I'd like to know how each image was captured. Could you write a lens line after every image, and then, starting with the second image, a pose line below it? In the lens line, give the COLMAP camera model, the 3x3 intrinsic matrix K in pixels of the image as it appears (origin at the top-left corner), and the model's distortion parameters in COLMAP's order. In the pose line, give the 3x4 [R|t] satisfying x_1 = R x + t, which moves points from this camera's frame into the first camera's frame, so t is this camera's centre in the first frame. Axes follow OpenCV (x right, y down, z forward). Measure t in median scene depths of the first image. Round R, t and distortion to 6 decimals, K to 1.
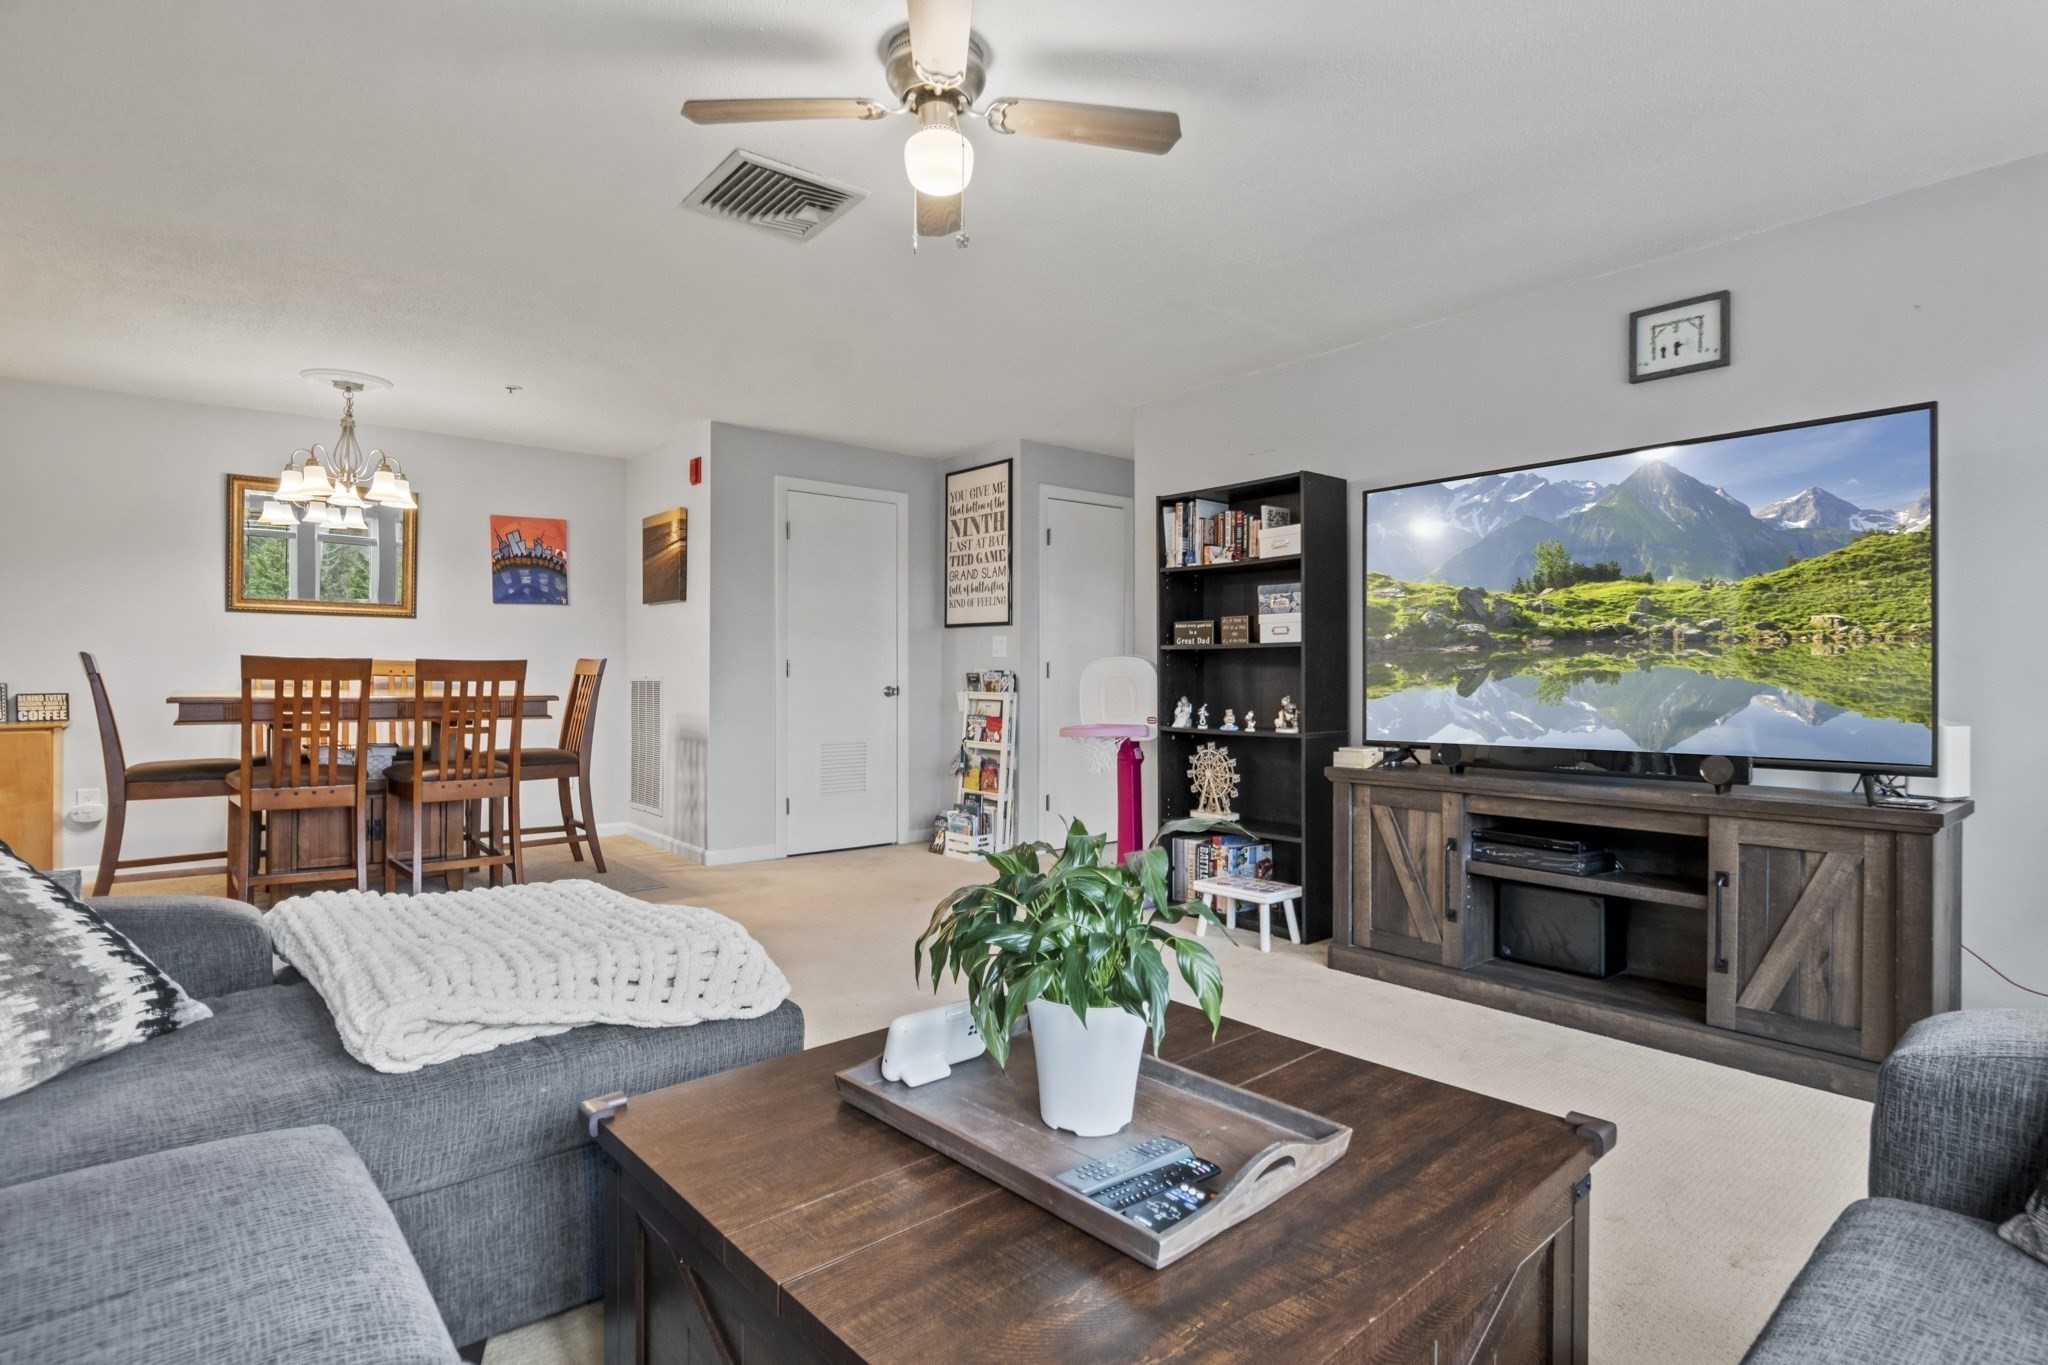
lens RADIAL K [[1020.2, 0, 1044.7], [0, 1020.2, 681.6], [0, 0, 1]] dist [-0.003110, -0.000453]
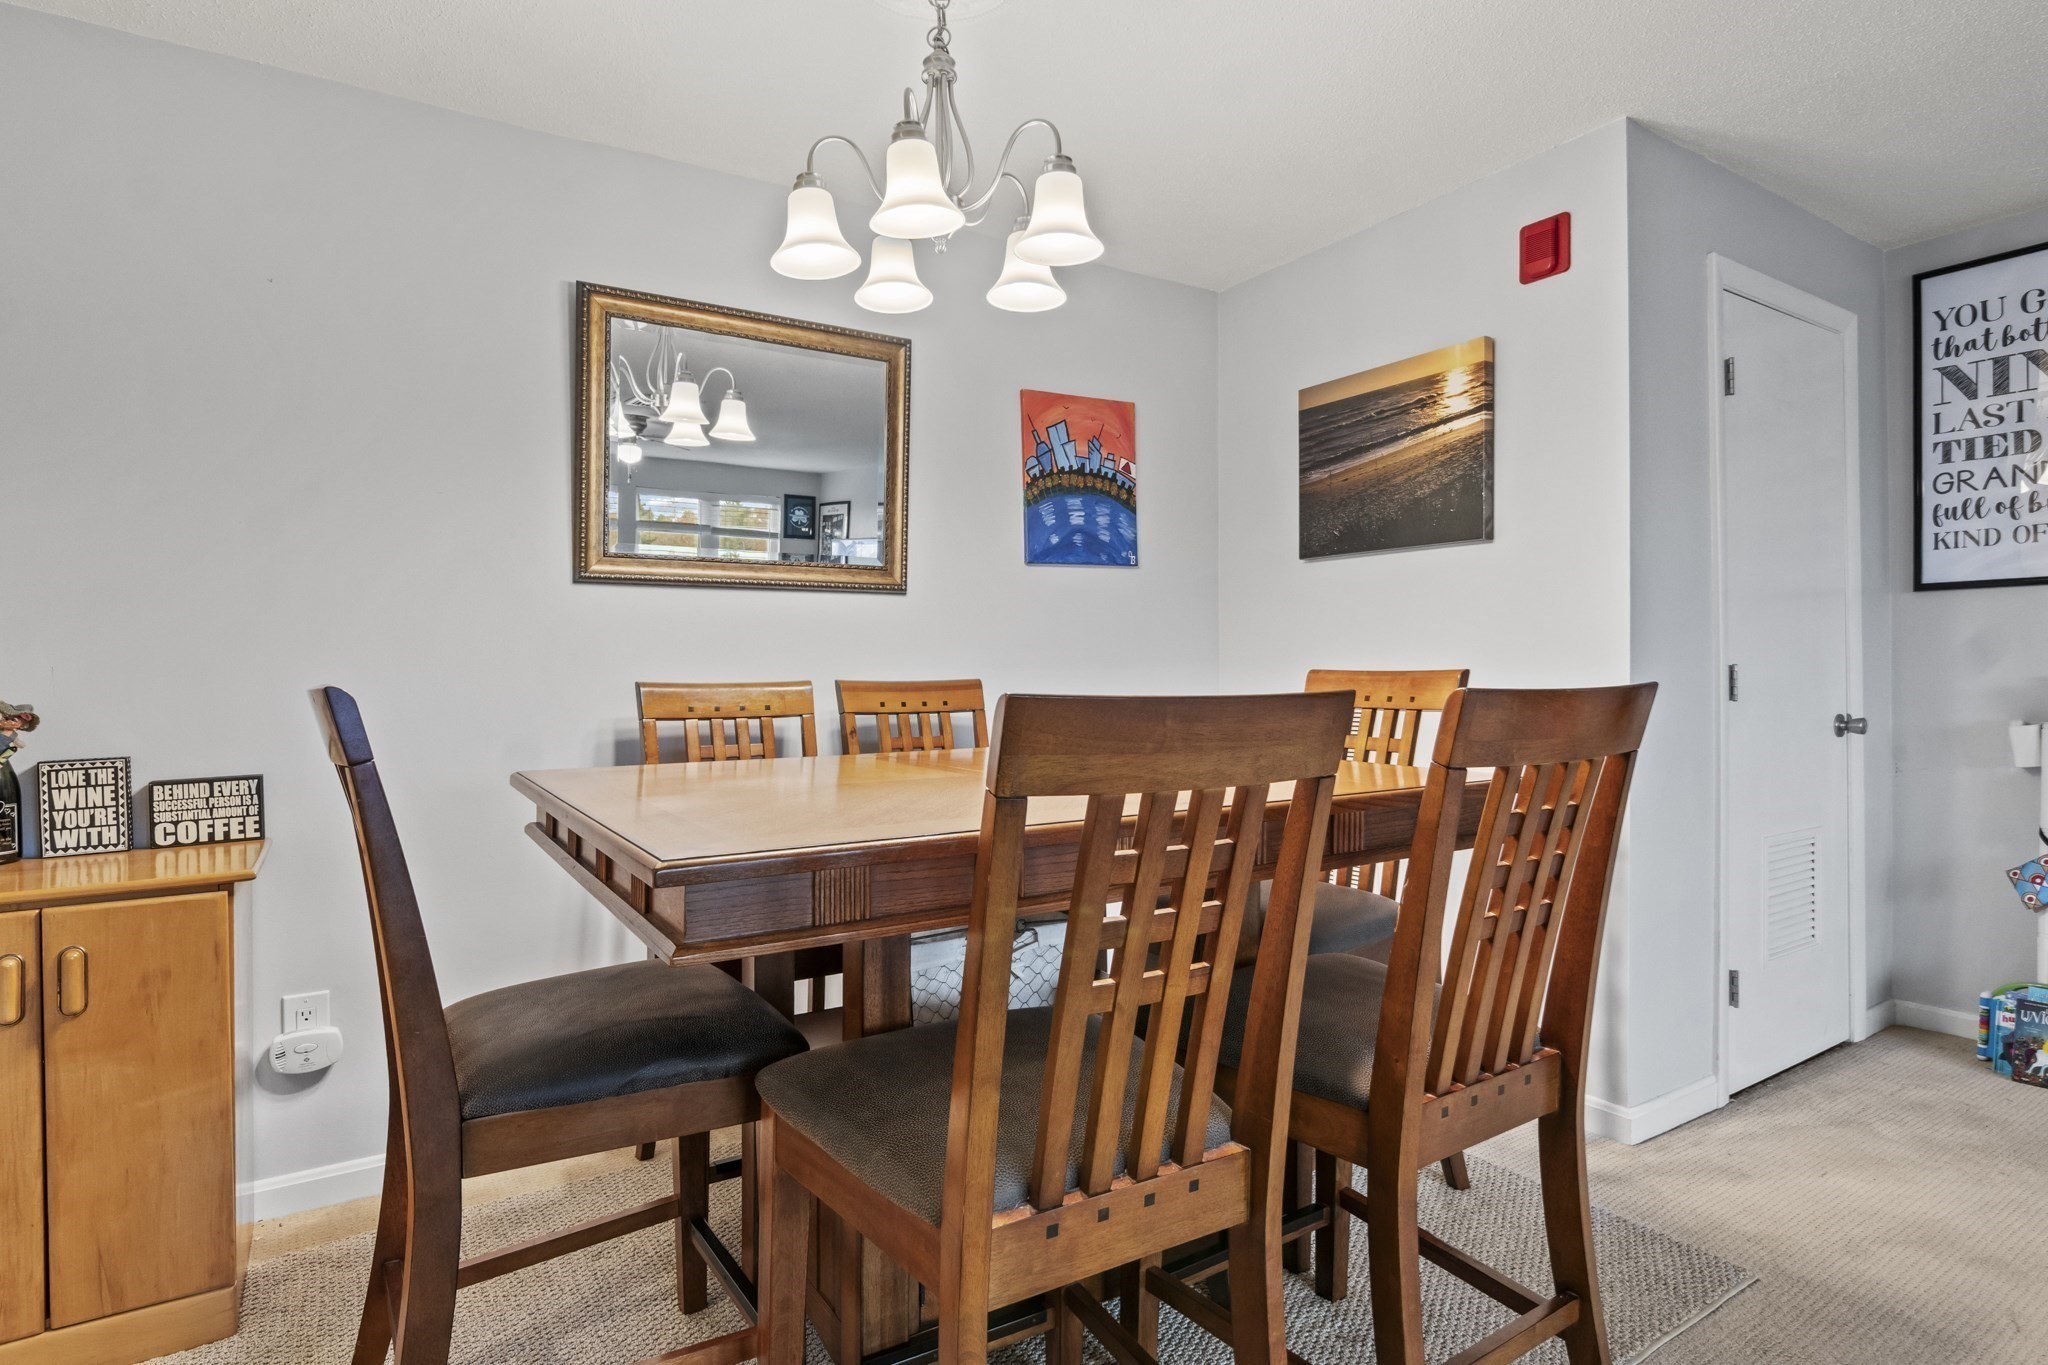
lens RADIAL K [[1049.3, 0, 1065.3], [0, 1049.3, 669.2], [0, 0, 1]] dist [-0.006000, -0.001948]
pose [[0.995291, -0.020906, -0.094654, -0.486797], [0.019621, 0.999703, -0.014481, -0.017145], [0.094929, 0.012556, 0.995405, 0.497425]]
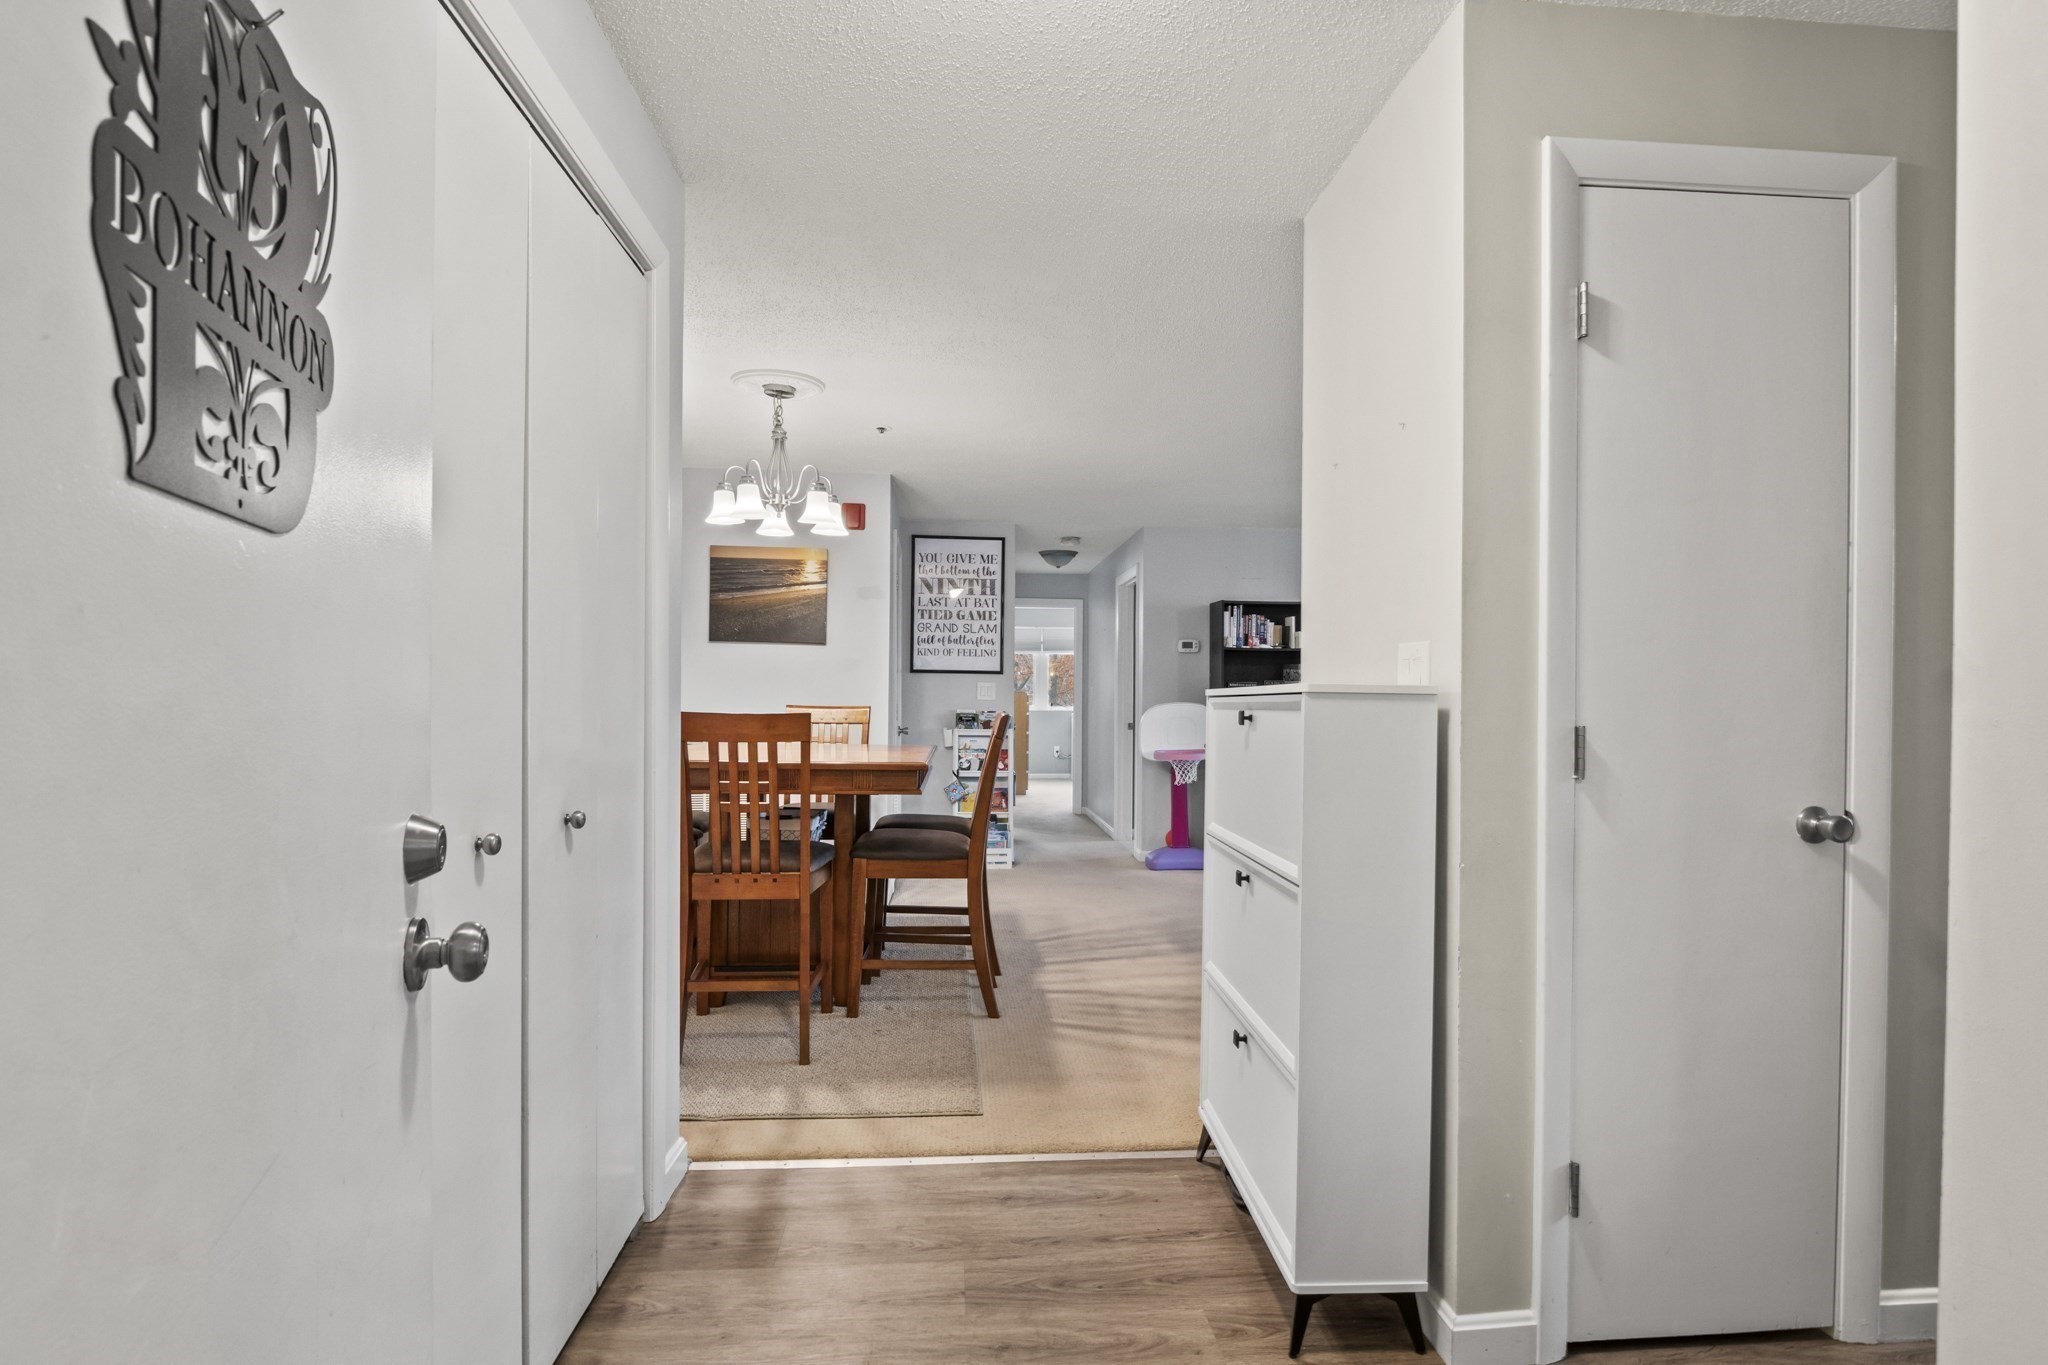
lens RADIAL K [[1054.6, 0, 1019.8], [0, 1054.6, 721.4], [0, 0, 1]] dist [-0.000764, -0.000536]
pose [[0.556220, -0.021217, 0.830764, -1.060332], [0.003197, 0.999721, 0.023392, -0.027473], [-0.831029, -0.010355, 0.556132, 0.273957]]
